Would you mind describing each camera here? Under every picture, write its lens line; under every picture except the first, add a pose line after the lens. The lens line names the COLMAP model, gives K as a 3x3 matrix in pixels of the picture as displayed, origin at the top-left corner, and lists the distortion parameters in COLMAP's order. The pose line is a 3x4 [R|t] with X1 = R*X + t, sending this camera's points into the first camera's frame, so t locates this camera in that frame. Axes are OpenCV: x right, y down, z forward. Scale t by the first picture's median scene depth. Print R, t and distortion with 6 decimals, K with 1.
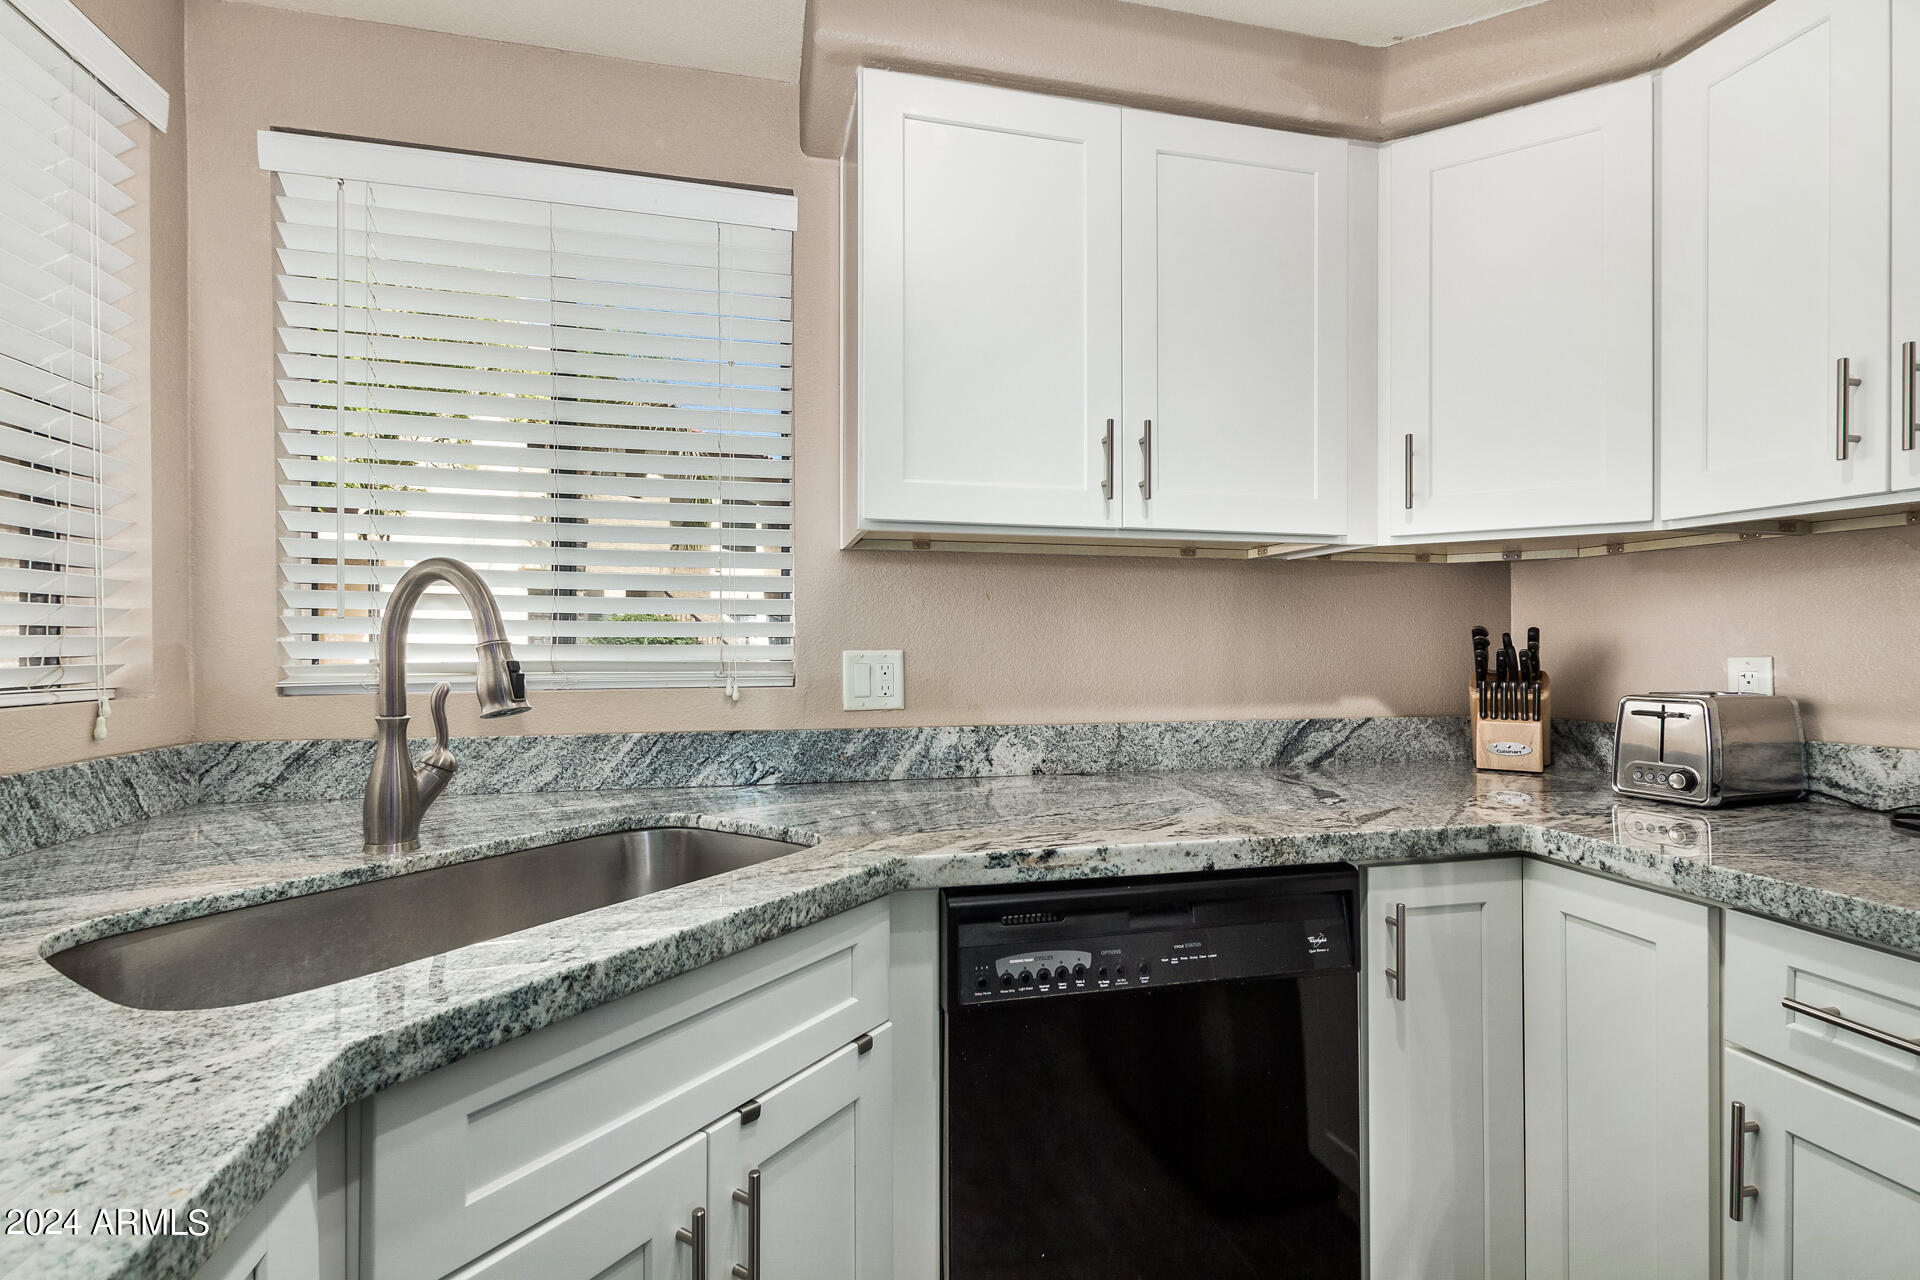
lens RADIAL K [[882.2, 0, 959.1], [0, 882.2, 643.0], [0, 0, 1]] dist [0.008659, -0.001092]
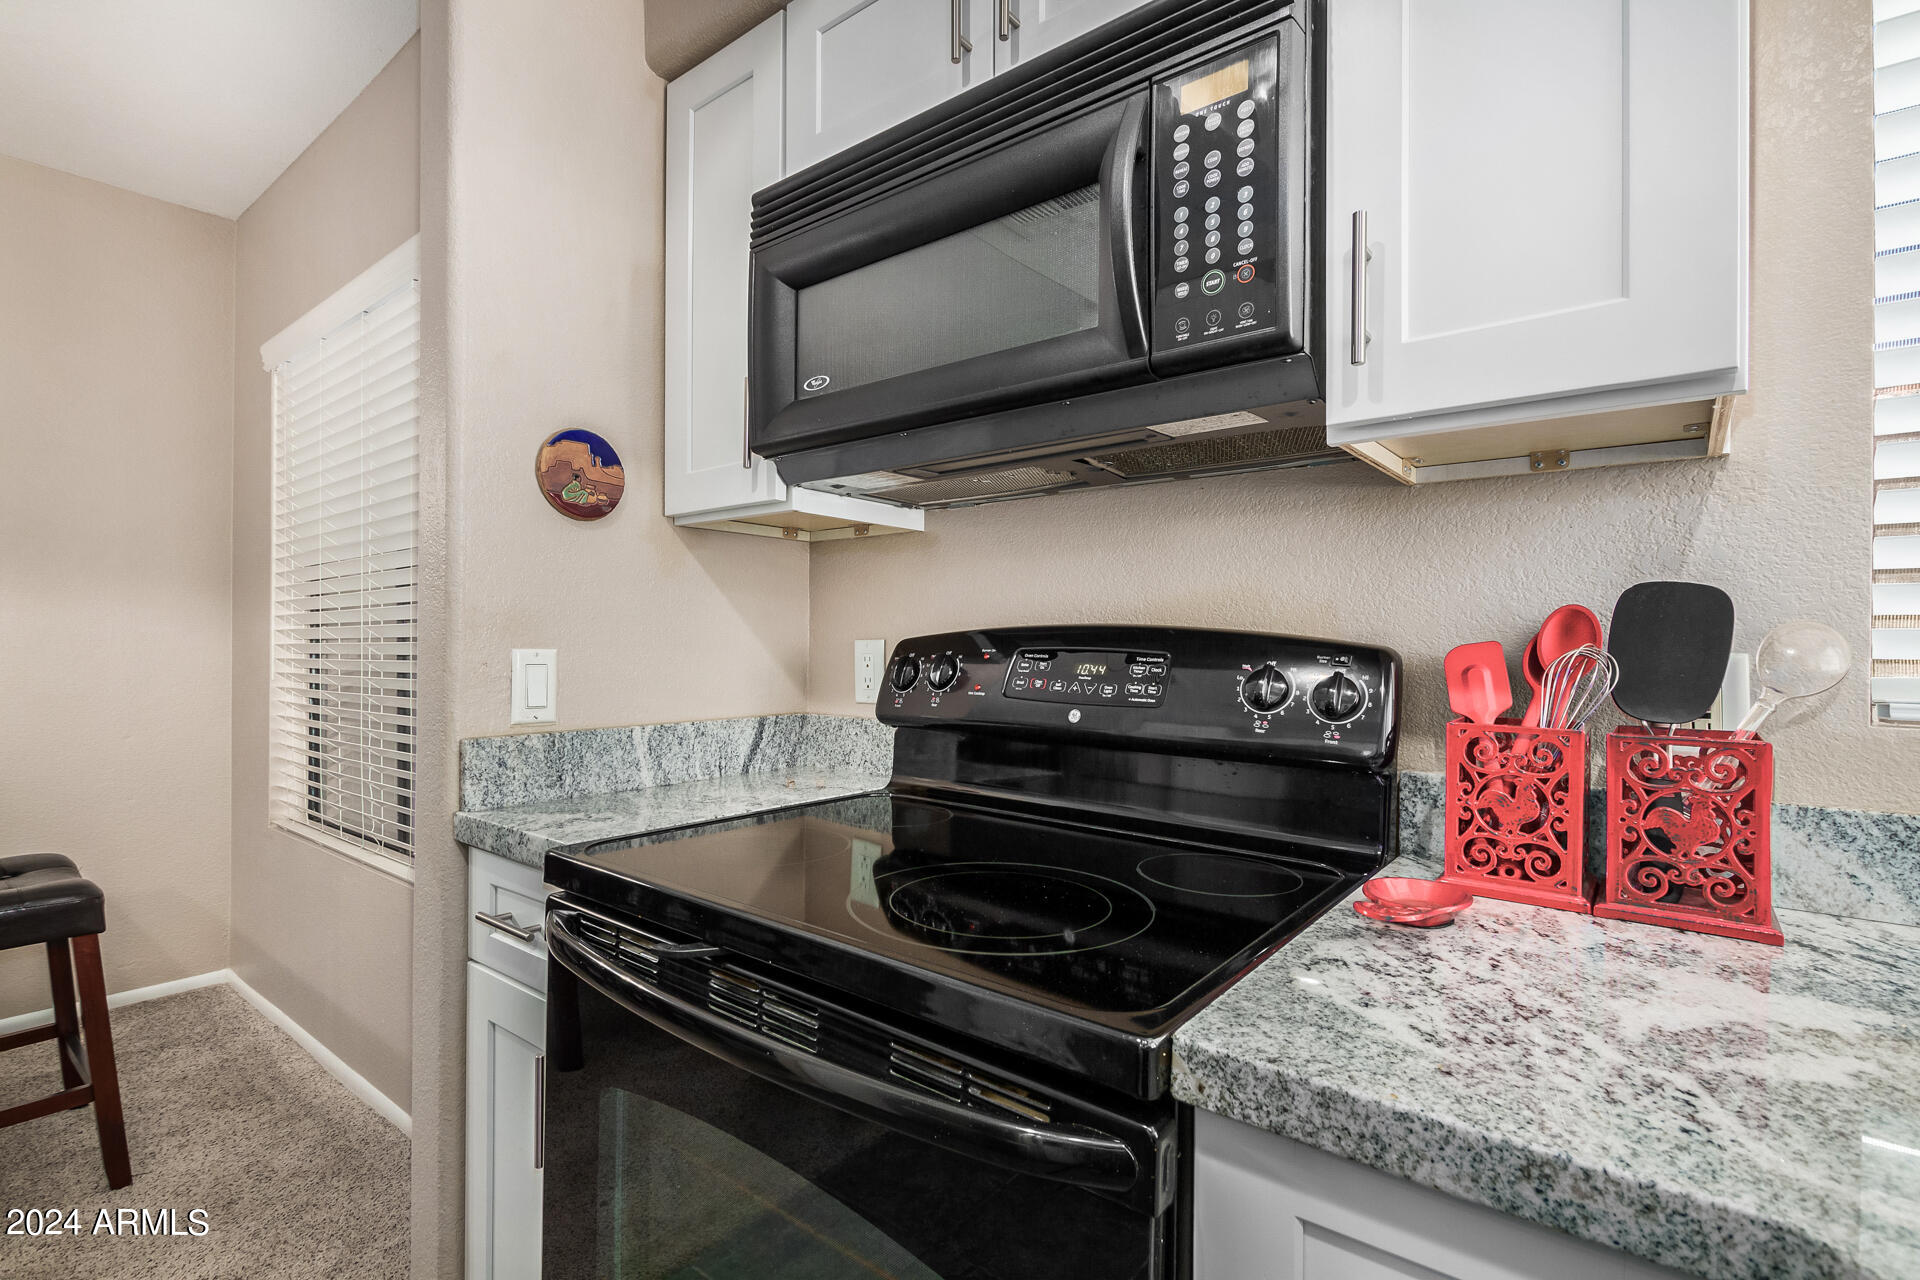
lens RADIAL K [[882.2, 0, 967.2], [0, 882.2, 641.3], [0, 0, 1]] dist [0.008659, -0.001092]
pose [[-0.774274, -0.000830, -0.632850, 0.113200], [0.001195, 0.999995, -0.002774, 0.002886], [0.632850, -0.002904, -0.774269, 0.548719]]
